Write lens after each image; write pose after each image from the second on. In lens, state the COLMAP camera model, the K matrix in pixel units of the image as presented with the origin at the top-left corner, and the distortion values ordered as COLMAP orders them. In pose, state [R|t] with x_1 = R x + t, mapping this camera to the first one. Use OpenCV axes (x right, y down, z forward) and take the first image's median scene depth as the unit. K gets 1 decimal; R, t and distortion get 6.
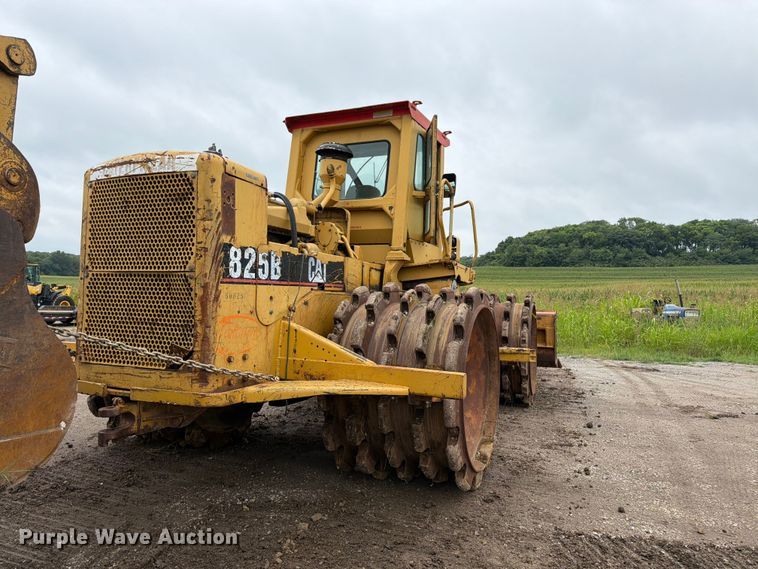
lens RADIAL K [[536.0, 0, 387.3], [0, 536.0, 285.5], [0, 0, 1]] dist [0.034953, -0.044092]
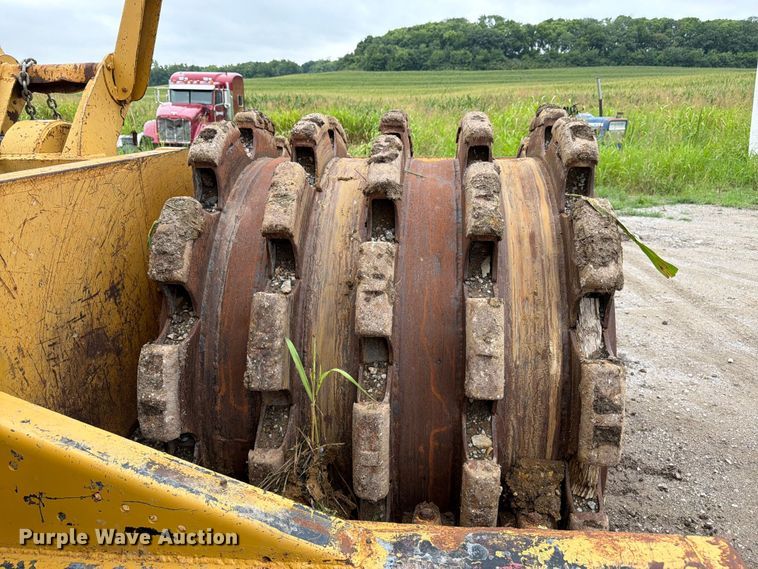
lens RADIAL K [[536.0, 0, 376.5], [0, 536.0, 284.5], [0, 0, 1]] dist [0.034953, -0.044092]
pose [[0.972095, -0.093502, 0.215147, 0.076027], [0.016203, 0.941705, 0.336050, 0.002502], [-0.234026, -0.323187, 0.916942, 0.429033]]
